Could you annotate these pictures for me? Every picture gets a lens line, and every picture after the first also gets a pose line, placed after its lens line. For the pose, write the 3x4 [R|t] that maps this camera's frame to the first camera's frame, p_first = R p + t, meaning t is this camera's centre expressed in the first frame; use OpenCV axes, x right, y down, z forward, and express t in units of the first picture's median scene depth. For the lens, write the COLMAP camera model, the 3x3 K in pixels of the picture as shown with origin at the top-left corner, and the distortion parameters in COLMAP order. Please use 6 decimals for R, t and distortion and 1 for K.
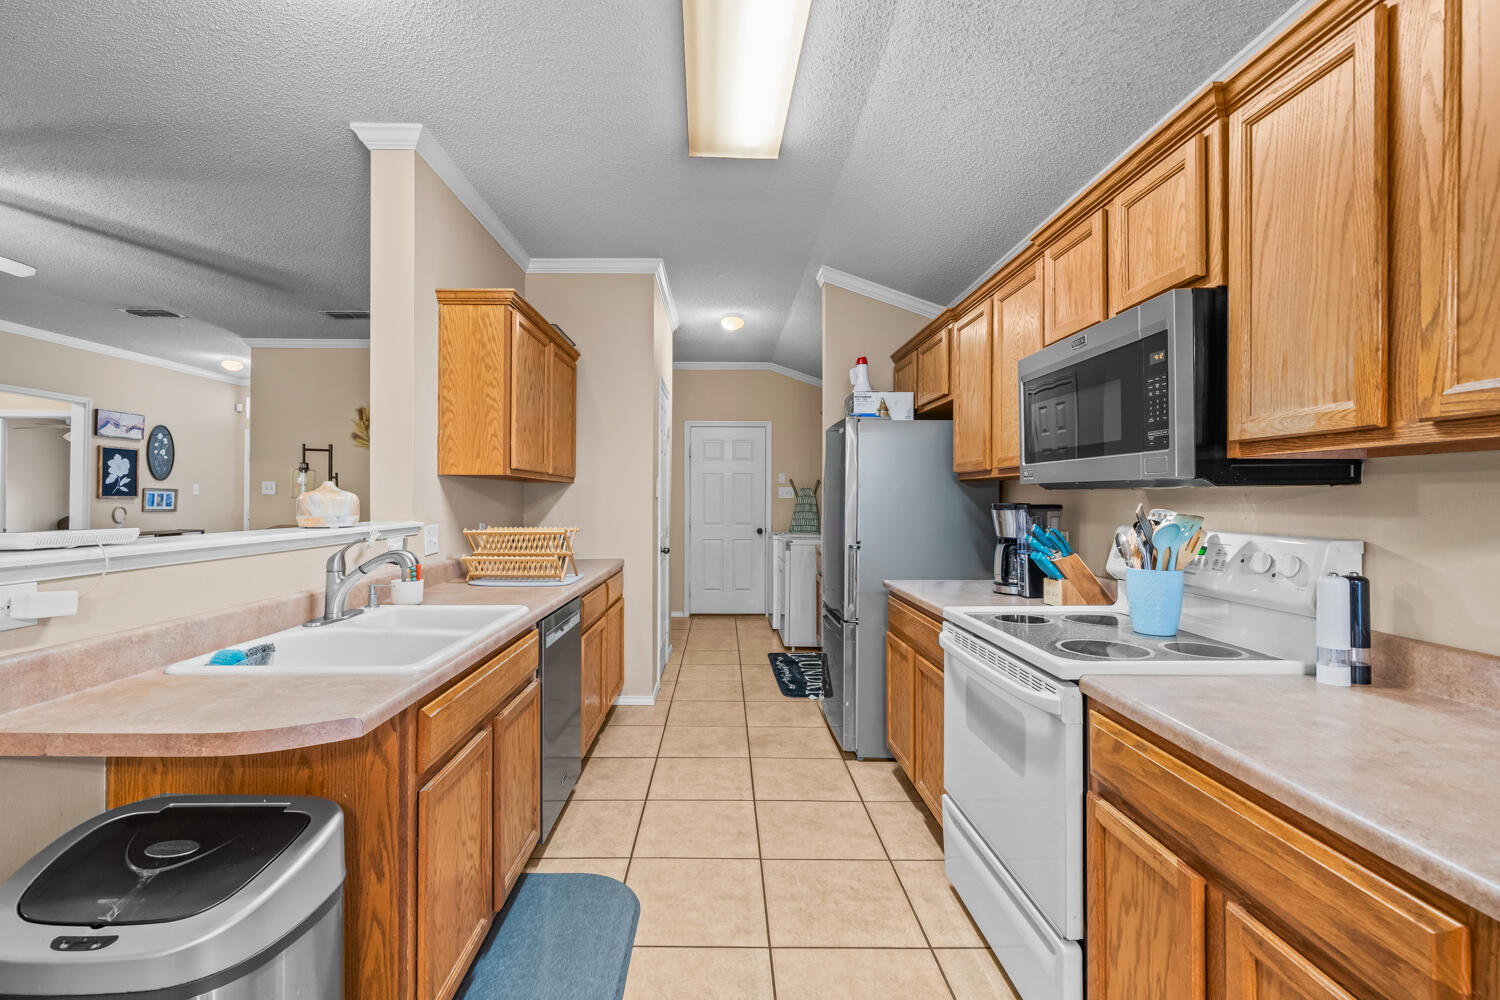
lens RADIAL K [[641.2, 0, 733.0], [0, 641.2, 500.4], [0, 0, 1]] dist [0.000306, 0.000100]
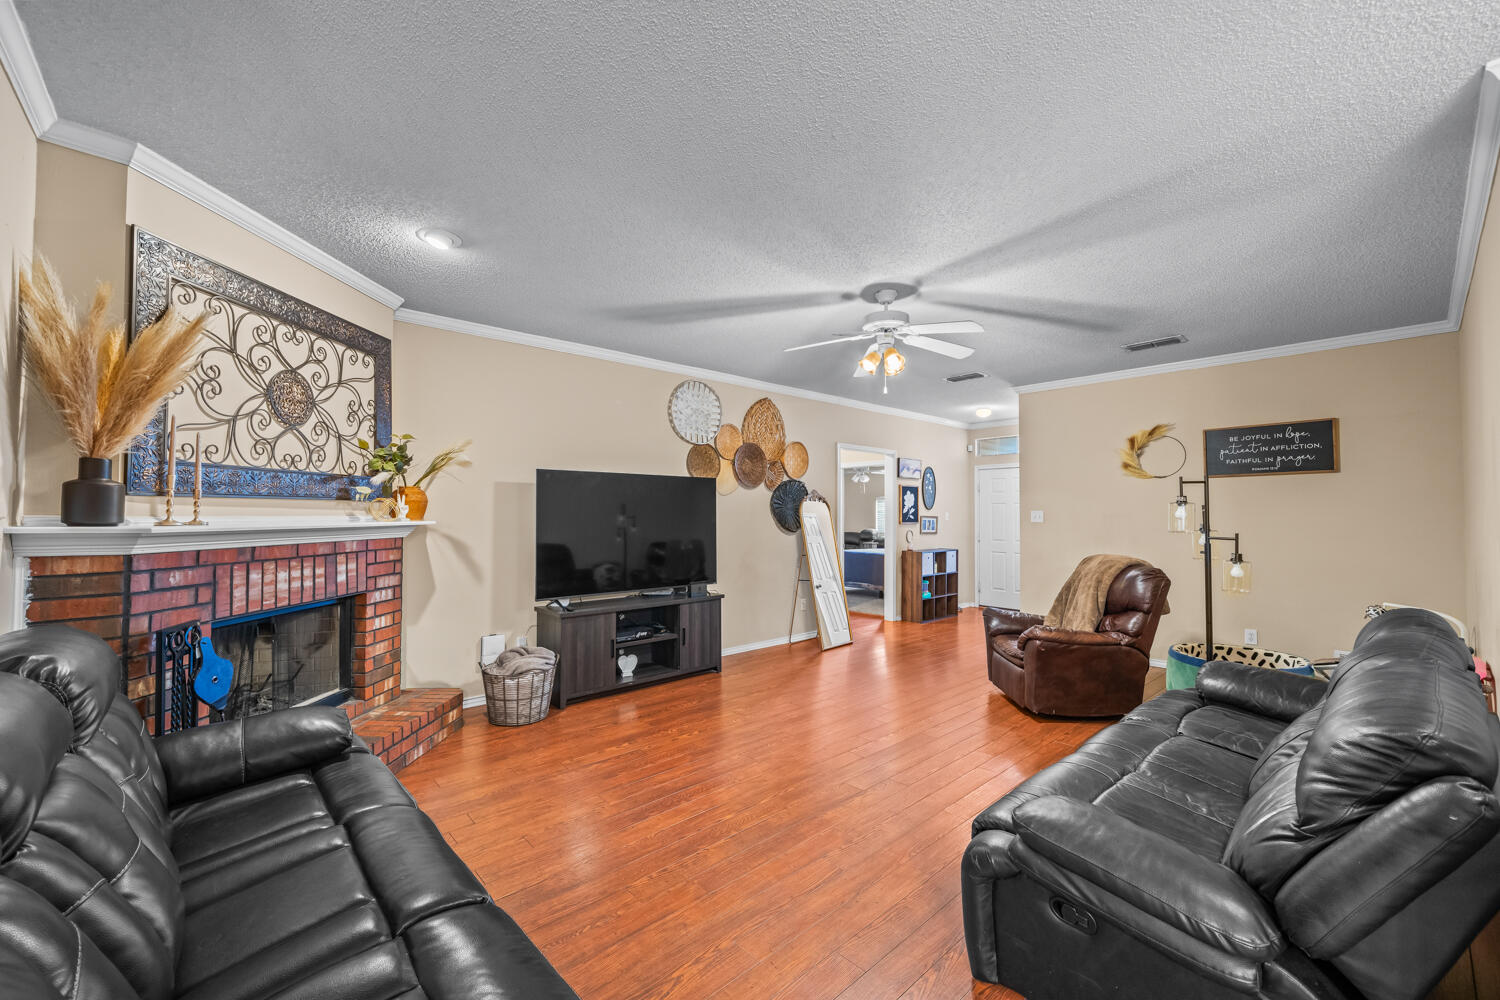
lens RADIAL K [[591.1, 0, 750.0], [0, 591.1, 500.0], [0, 0, 1]] dist [-0.000451, -0.000012]
pose [[0.657452, -0.020783, -0.753210, -0.251687], [-0.004659, 0.999488, -0.031644, -0.012387], [0.753482, 0.024314, 0.657019, -0.051069]]
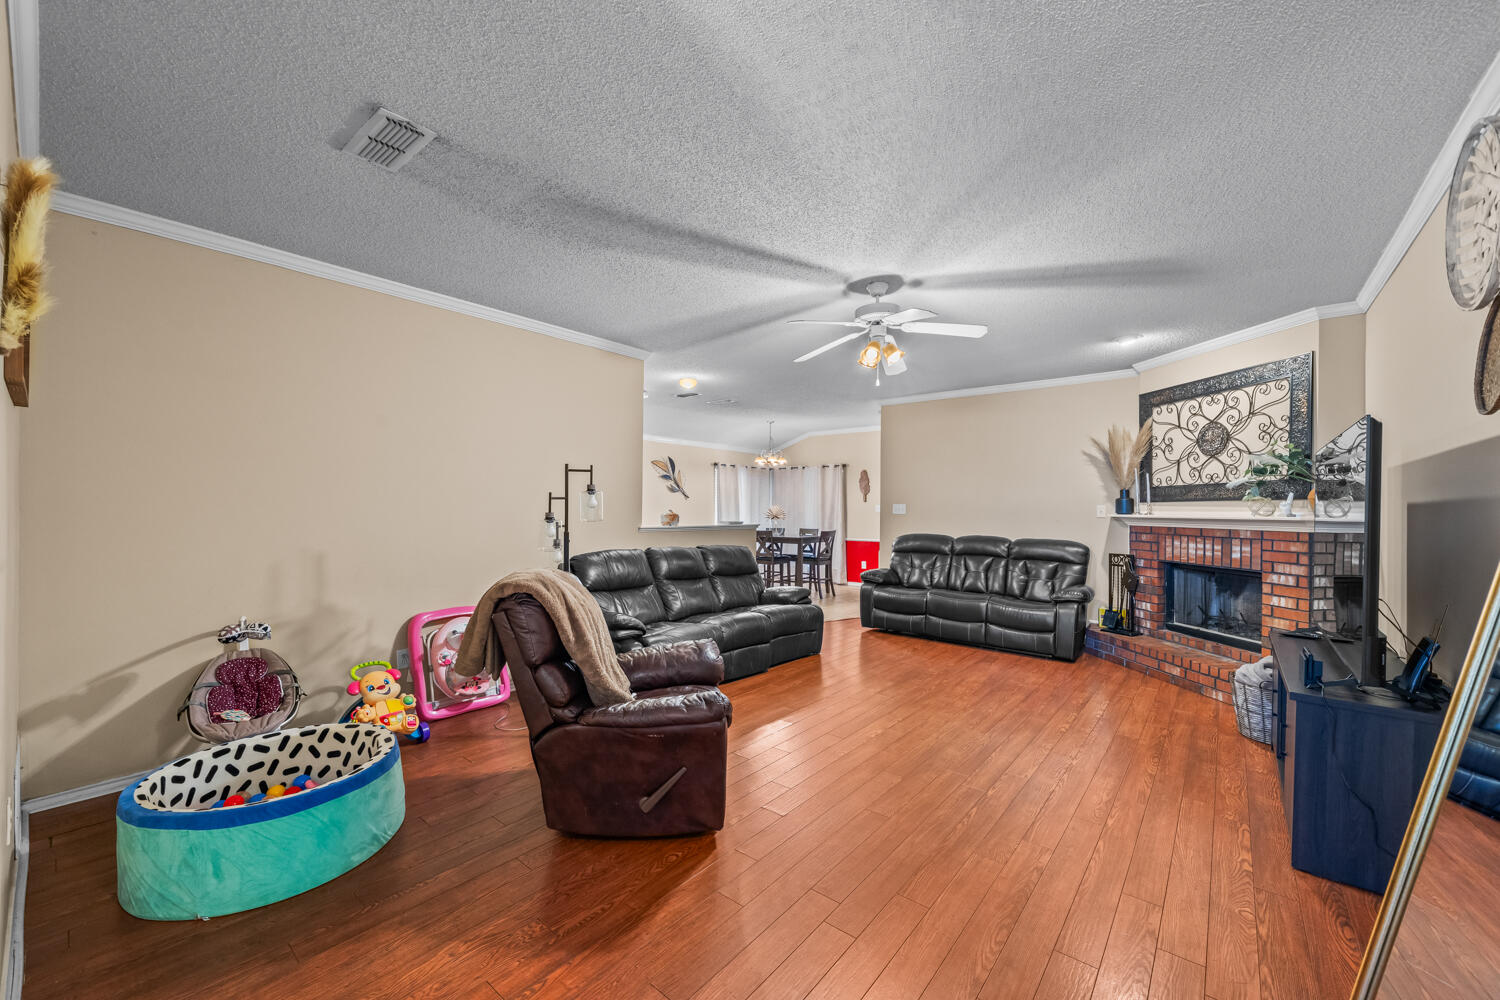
lens RADIAL K [[591.1, 0, 750.0], [0, 591.1, 500.0], [0, 0, 1]] dist [-0.000451, -0.000012]
pose [[-0.771191, -0.001579, 0.636602, -0.849626], [-0.007314, 0.999953, -0.006380, -0.018331], [-0.636561, -0.009576, -0.771167, 0.918662]]
